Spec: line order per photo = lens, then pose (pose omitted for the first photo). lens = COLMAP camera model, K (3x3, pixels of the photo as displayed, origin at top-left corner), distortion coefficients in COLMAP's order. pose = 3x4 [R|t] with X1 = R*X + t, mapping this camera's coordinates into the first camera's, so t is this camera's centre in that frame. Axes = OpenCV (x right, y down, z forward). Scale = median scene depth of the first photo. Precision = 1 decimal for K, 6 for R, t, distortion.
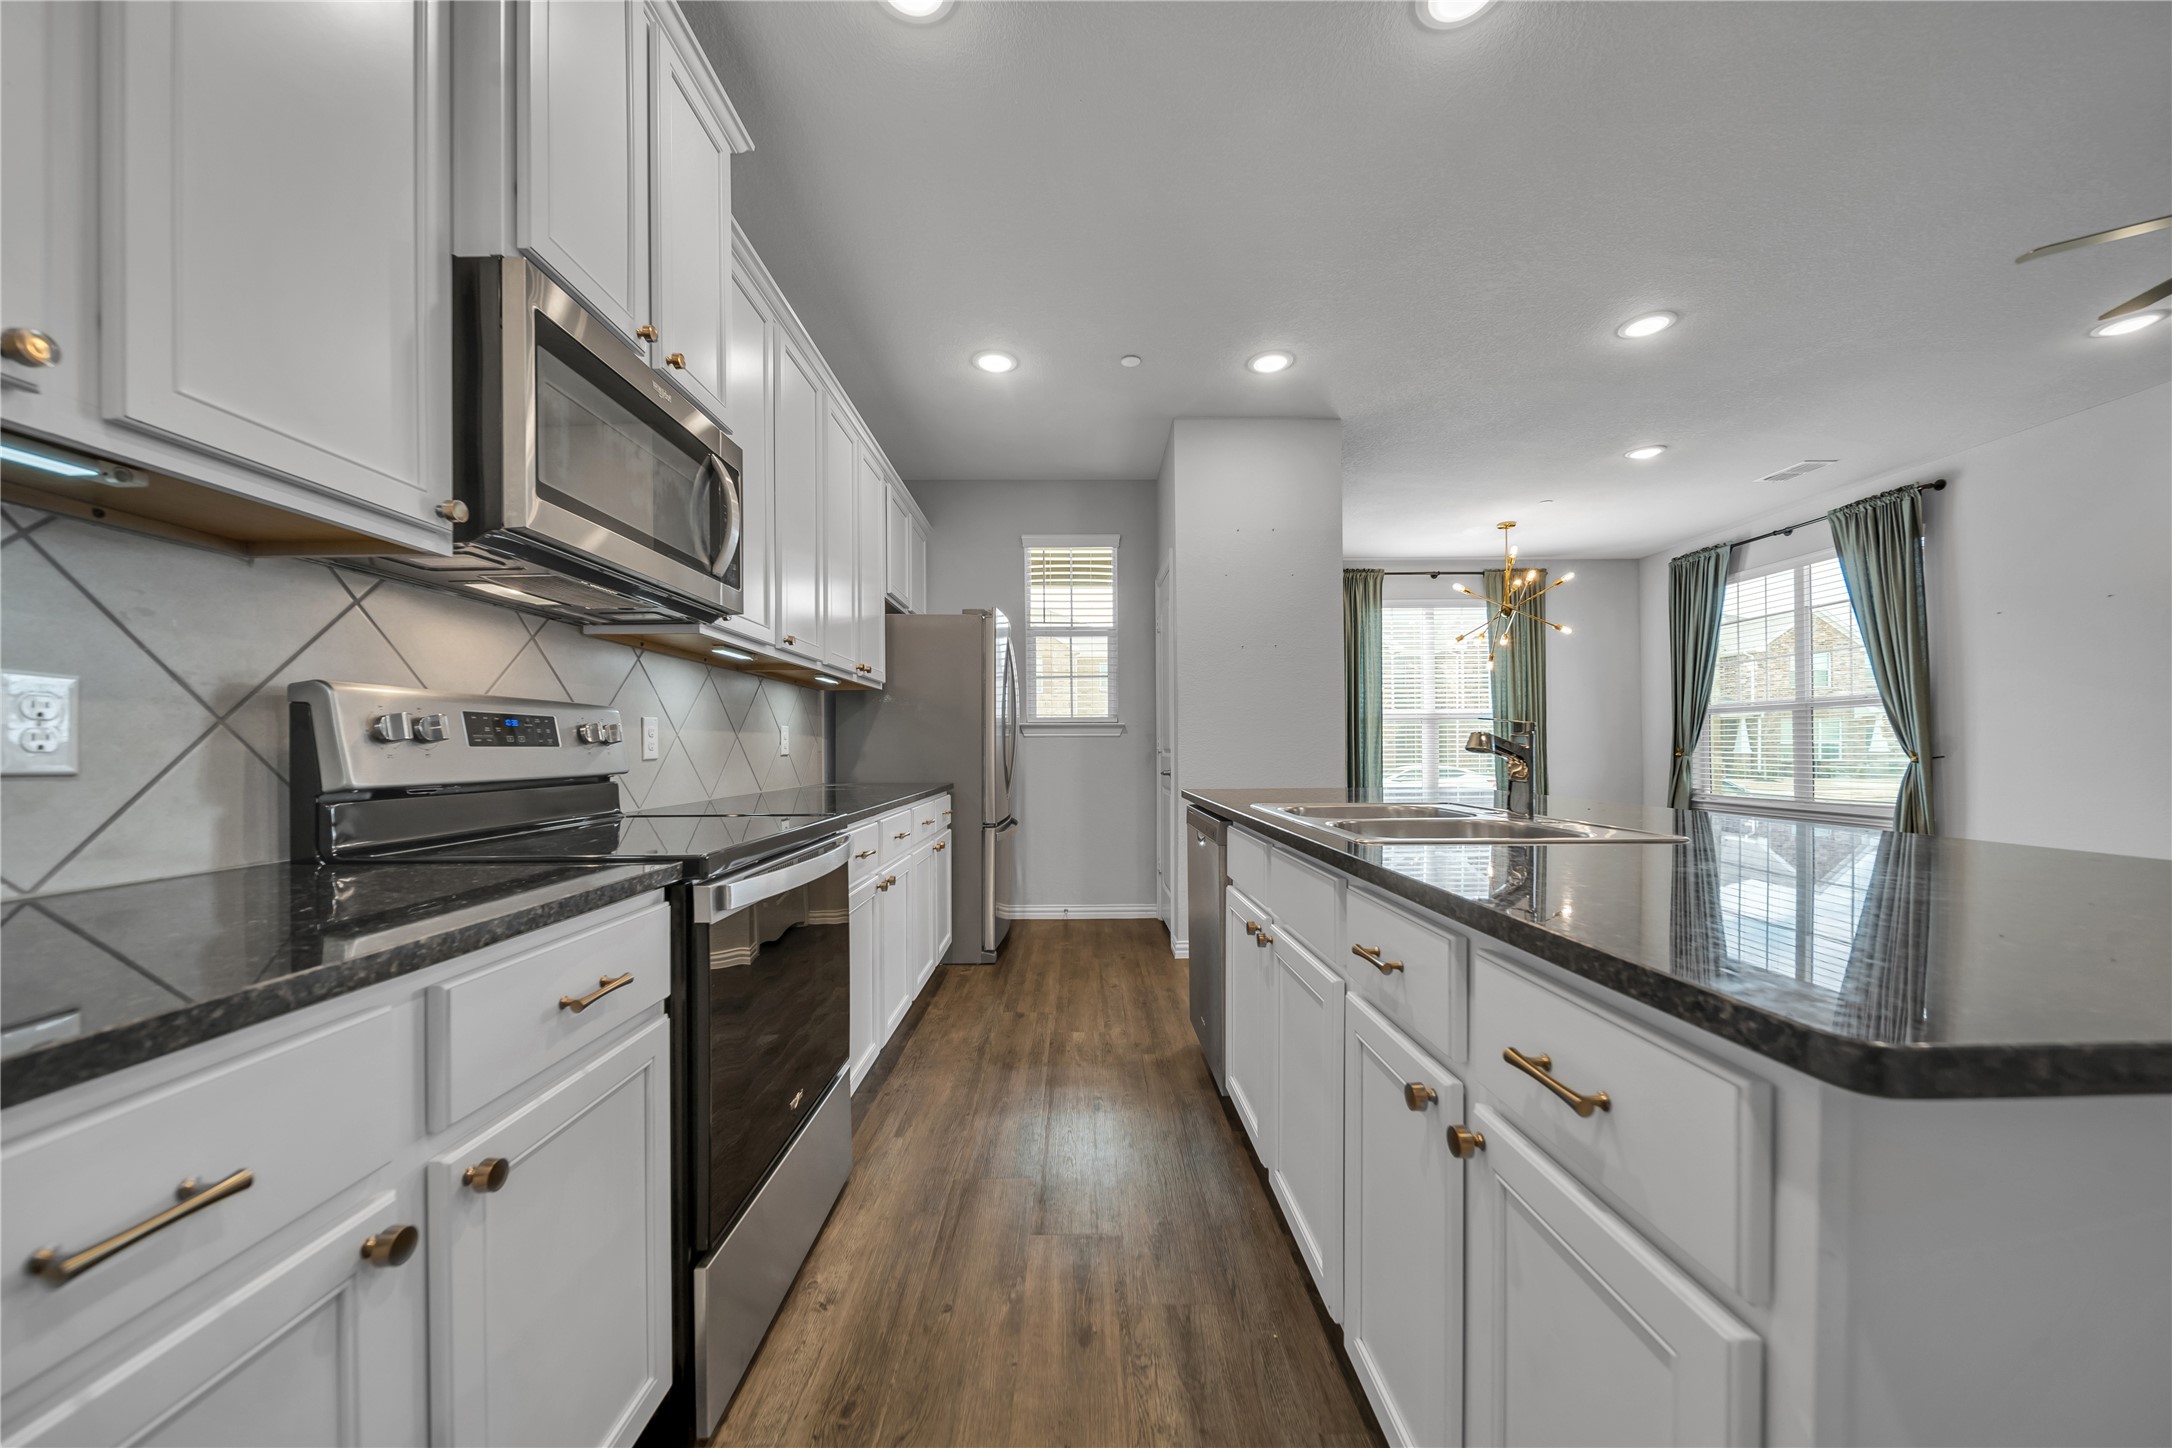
lens RADIAL K [[776.7, 0, 1082.8], [0, 776.7, 750.2], [0, 0, 1]] dist [-0.000313, 0.000028]
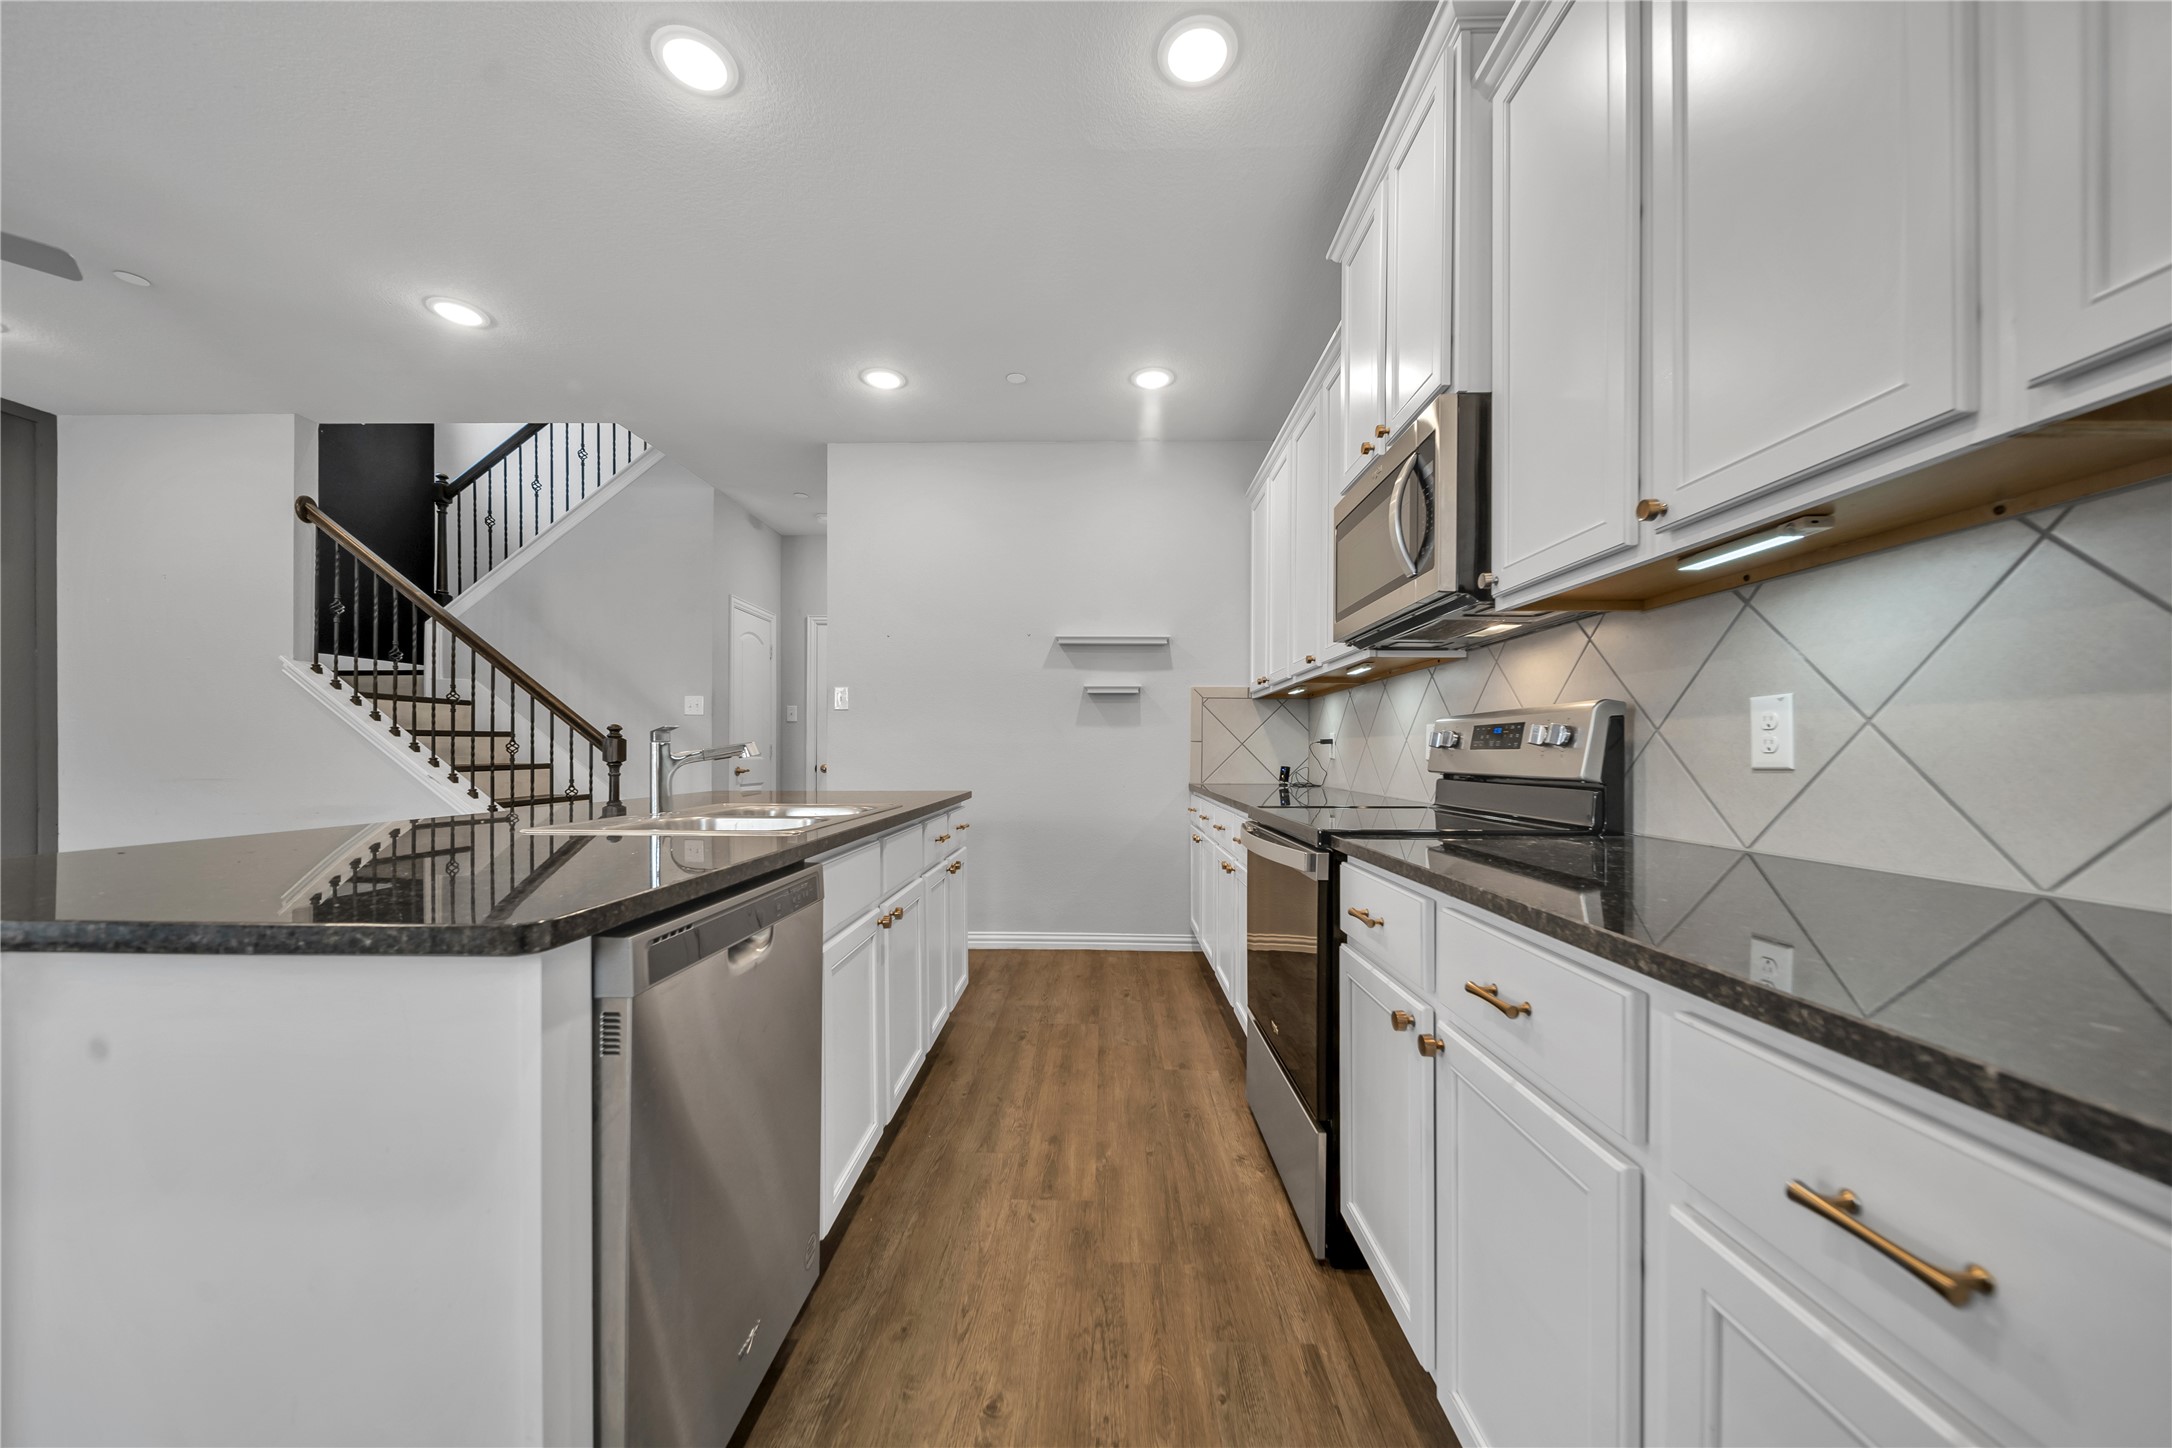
lens RADIAL K [[776.7, 0, 1082.8], [0, 776.7, 750.2], [0, 0, 1]] dist [-0.000313, 0.000028]
pose [[-0.999514, -0.001356, 0.031135, -0.092031], [-0.001405, 0.999998, -0.001539, -0.004608], [-0.031133, -0.001582, -0.999514, 2.302672]]
